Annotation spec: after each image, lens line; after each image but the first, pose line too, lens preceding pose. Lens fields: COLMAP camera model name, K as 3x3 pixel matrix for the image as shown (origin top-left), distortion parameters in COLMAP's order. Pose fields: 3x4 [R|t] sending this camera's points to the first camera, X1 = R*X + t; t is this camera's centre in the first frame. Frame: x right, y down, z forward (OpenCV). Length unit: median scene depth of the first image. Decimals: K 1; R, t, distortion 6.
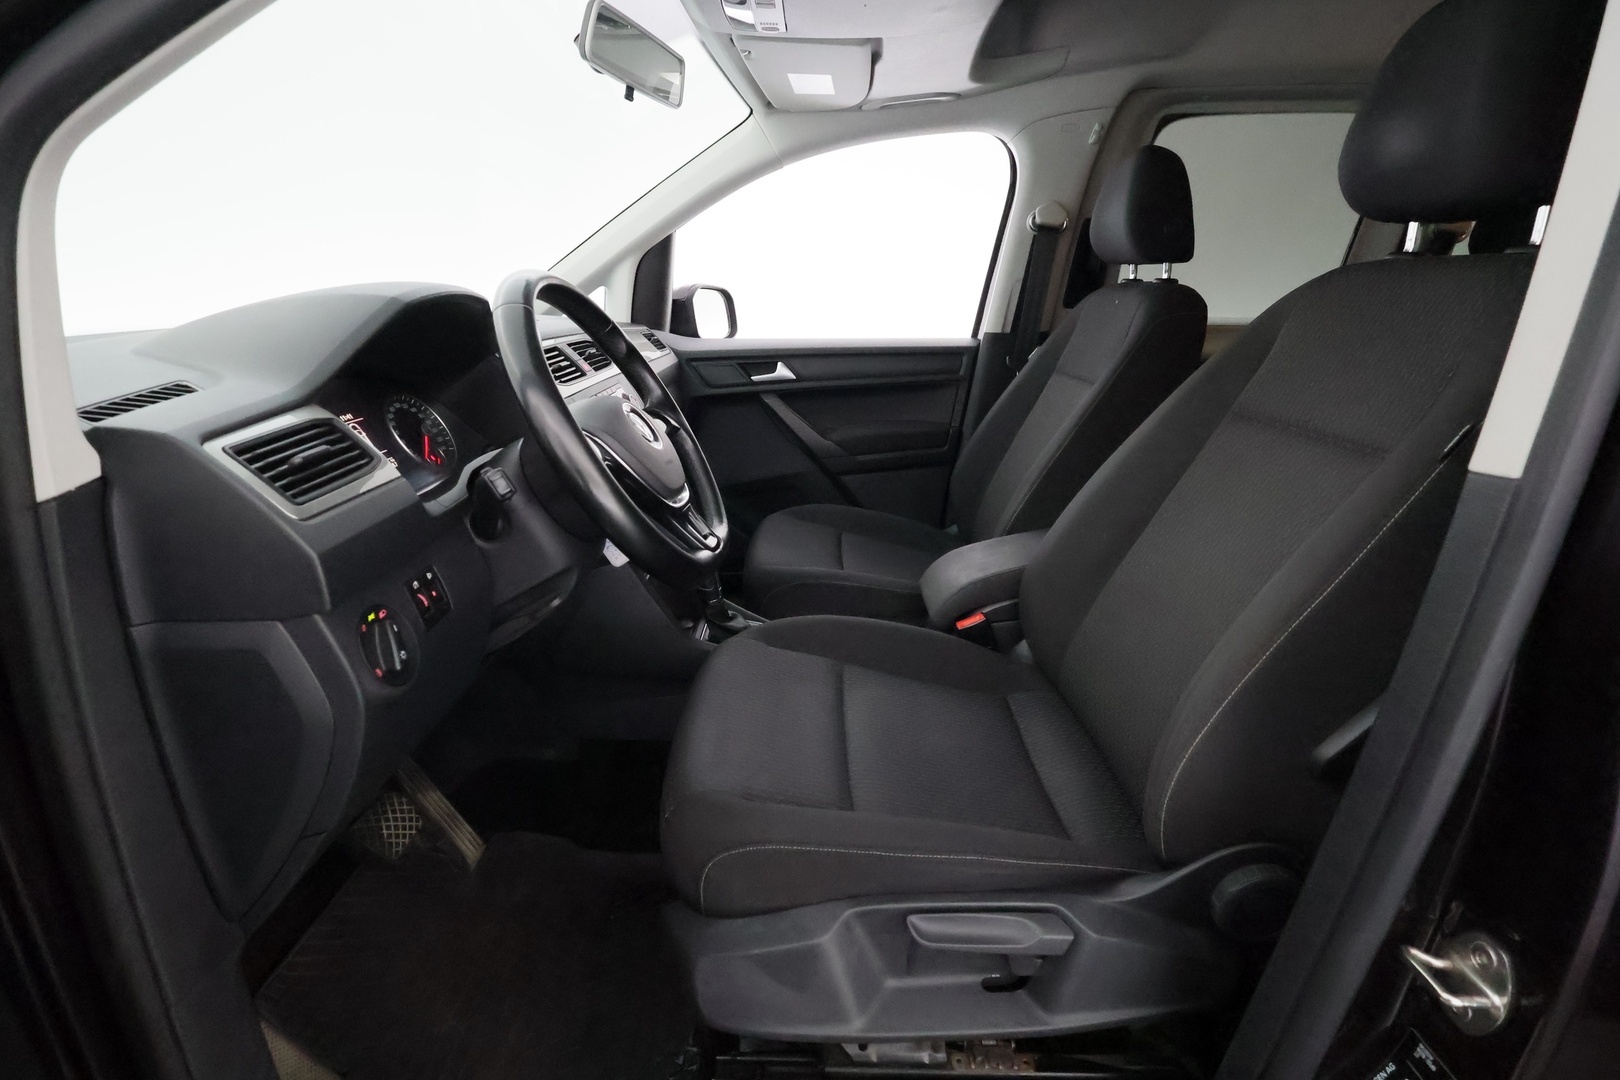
lens RADIAL K [[744.8, 0, 807.0], [0, 744.8, 543.2], [0, 0, 1]] dist [-0.001720, -0.000693]
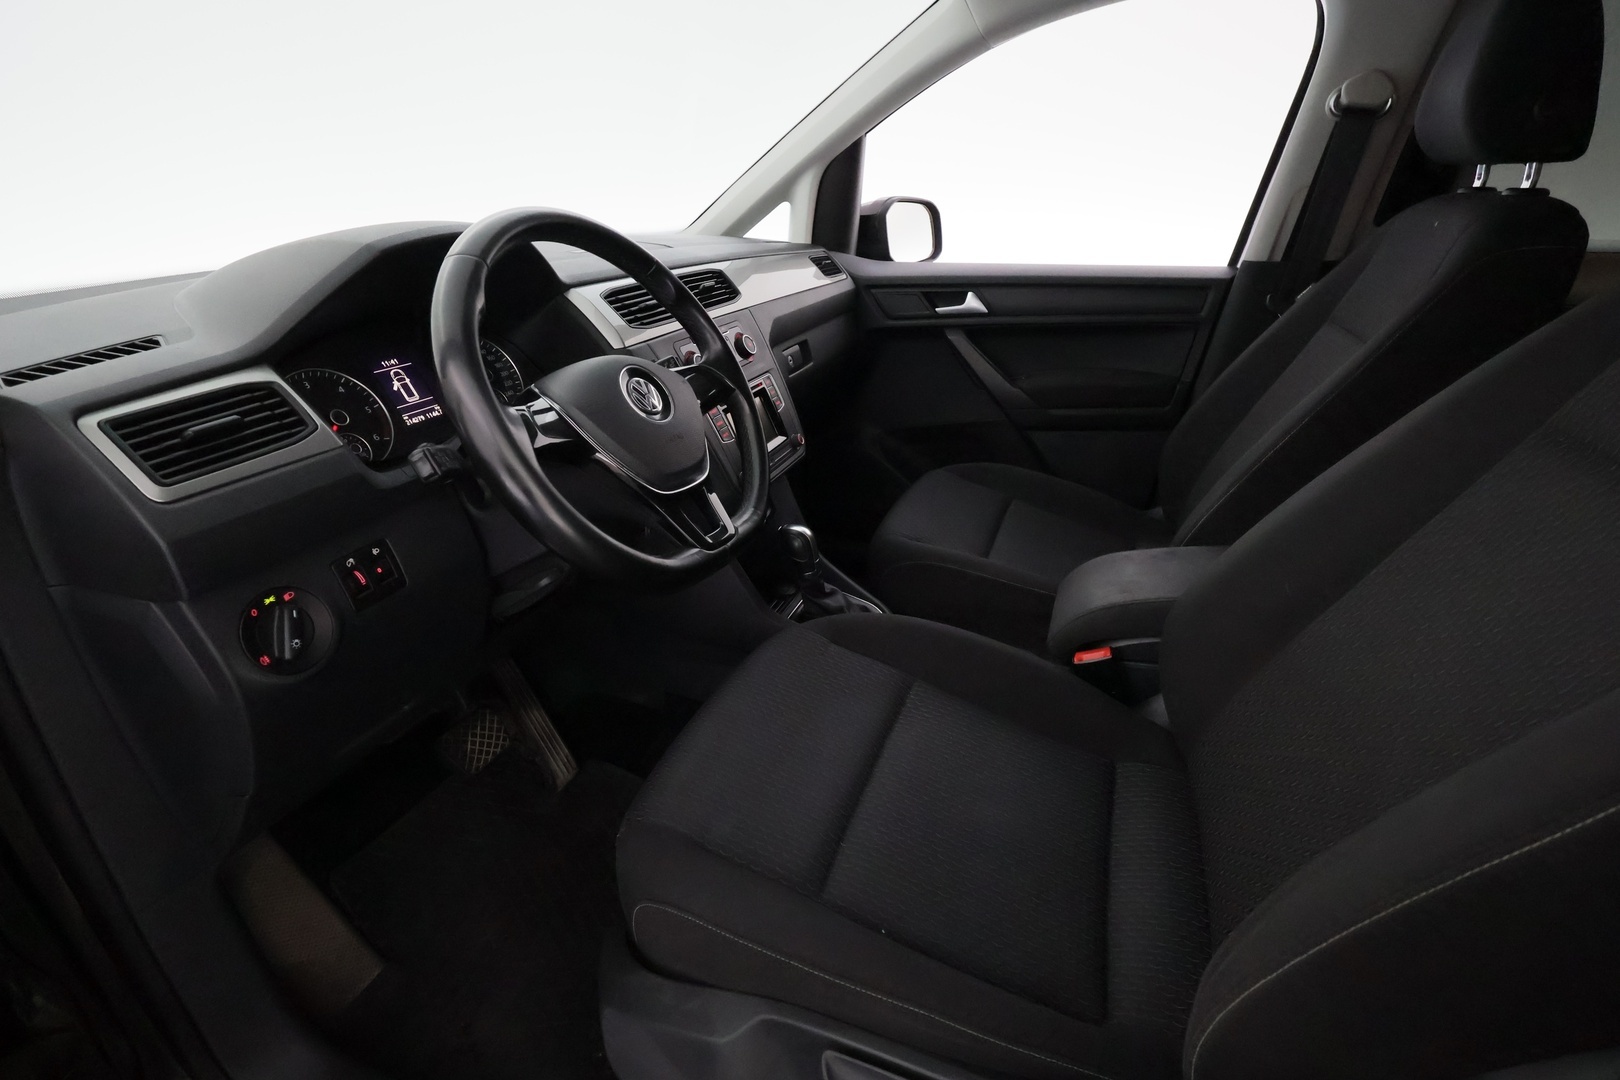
lens RADIAL K [[744.8, 0, 807.0], [0, 744.8, 543.2], [0, 0, 1]] dist [-0.001720, -0.000693]
pose [[0.931995, 0.142009, -0.333495, 0.178940], [-0.102418, 0.985739, 0.133526, -0.083344], [0.347700, -0.090290, 0.933248, 0.170726]]
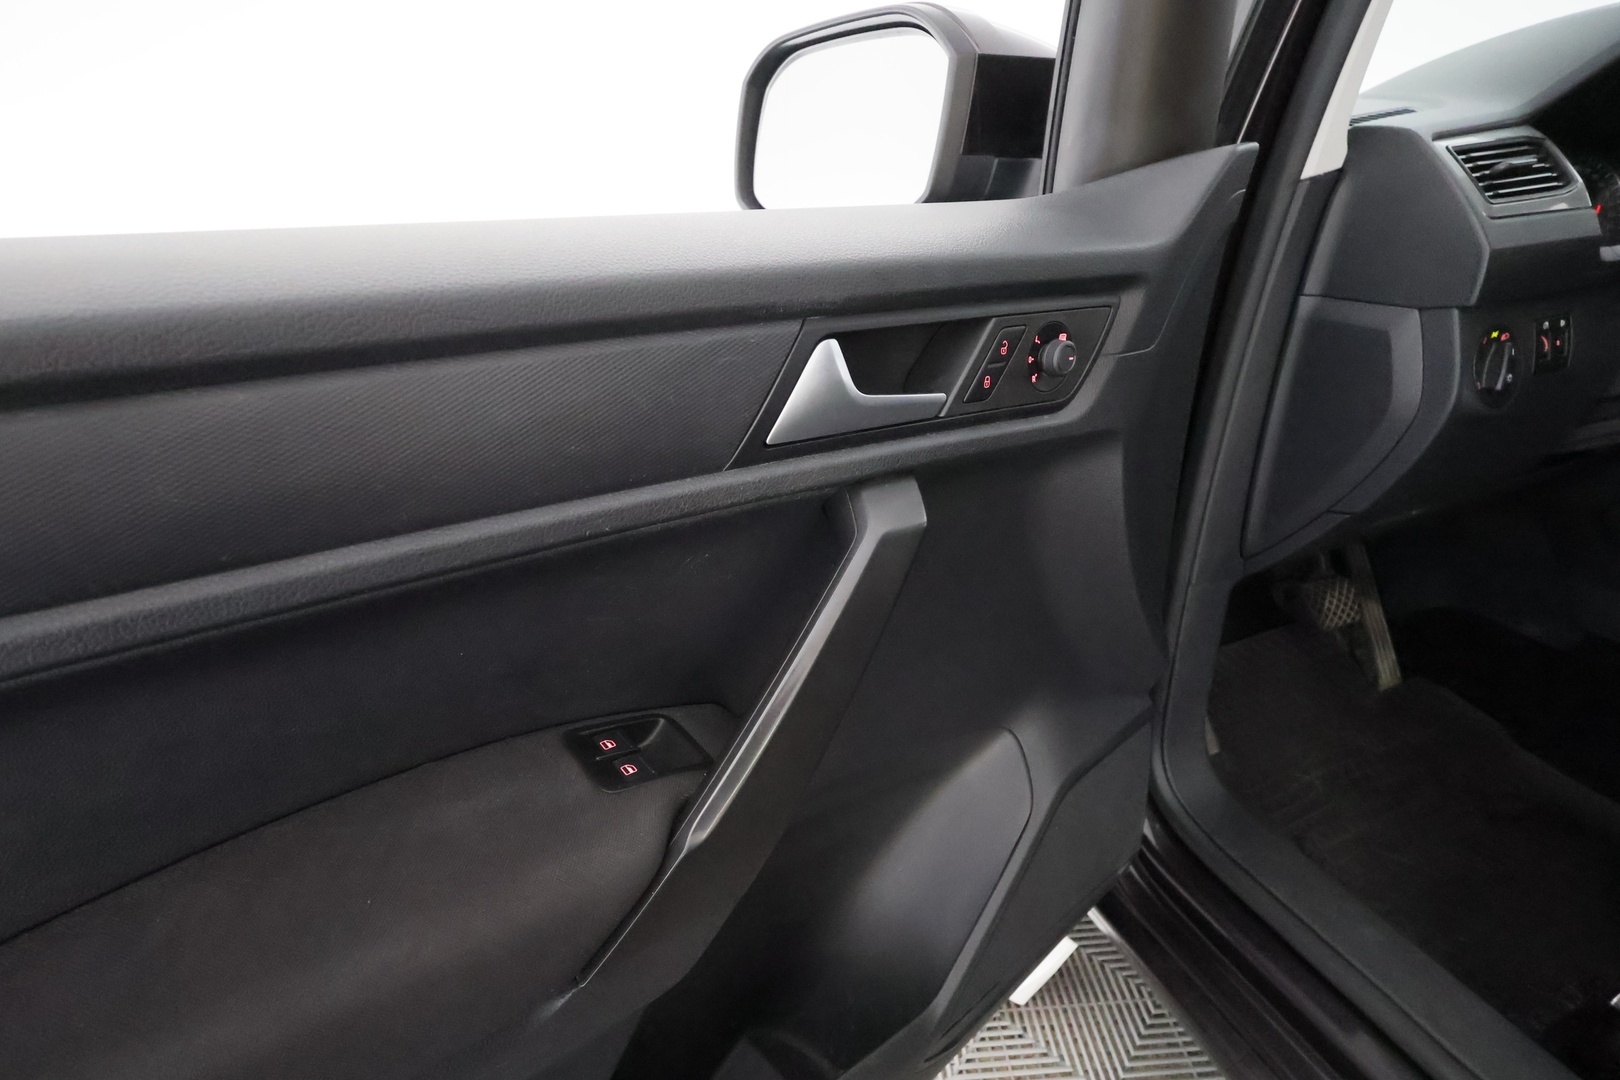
lens RADIAL K [[744.8, 0, 807.0], [0, 744.8, 543.2], [0, 0, 1]] dist [-0.001720, -0.000693]
pose [[0.379867, 0.389473, -0.839054, 0.017183], [-0.245017, 0.917012, 0.314732, 0.133275], [0.892002, 0.086026, 0.443770, -0.142786]]
